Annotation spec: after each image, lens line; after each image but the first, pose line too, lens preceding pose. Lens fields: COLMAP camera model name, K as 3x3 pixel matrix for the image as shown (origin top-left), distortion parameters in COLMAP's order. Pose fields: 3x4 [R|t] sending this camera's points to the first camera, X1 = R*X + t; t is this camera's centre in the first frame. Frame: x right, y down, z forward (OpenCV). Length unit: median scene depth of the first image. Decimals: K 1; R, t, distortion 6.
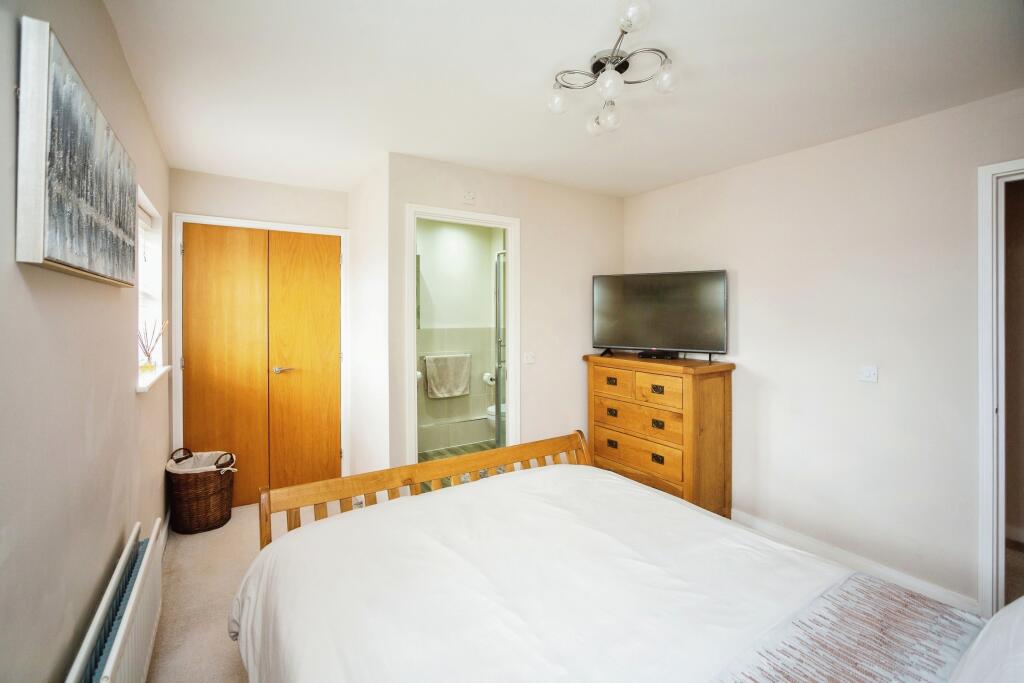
lens RADIAL K [[449.9, 0, 514.9], [0, 449.9, 319.0], [0, 0, 1]] dist [-0.002260, -0.000207]
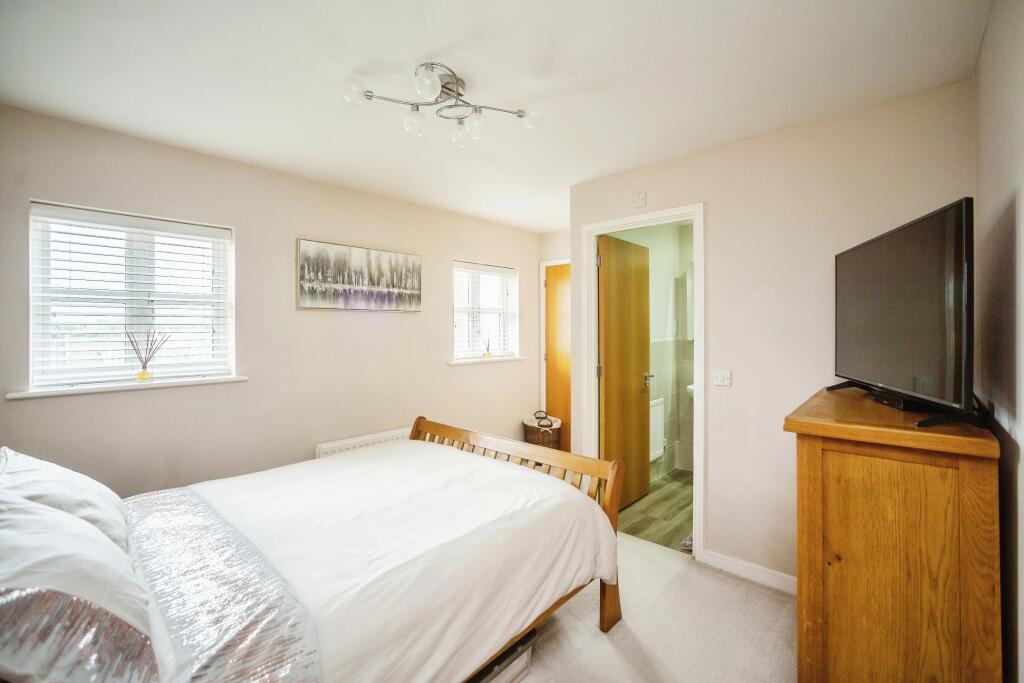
lens RADIAL K [[445.3, 0, 506.4], [0, 445.3, 329.8], [0, 0, 1]] dist [-0.002961, -0.000294]
pose [[0.232388, 0.002557, -0.972620, 0.775004], [-0.005967, 0.999981, 0.001203, 0.004961], [0.972605, 0.005524, 0.232399, 0.530271]]
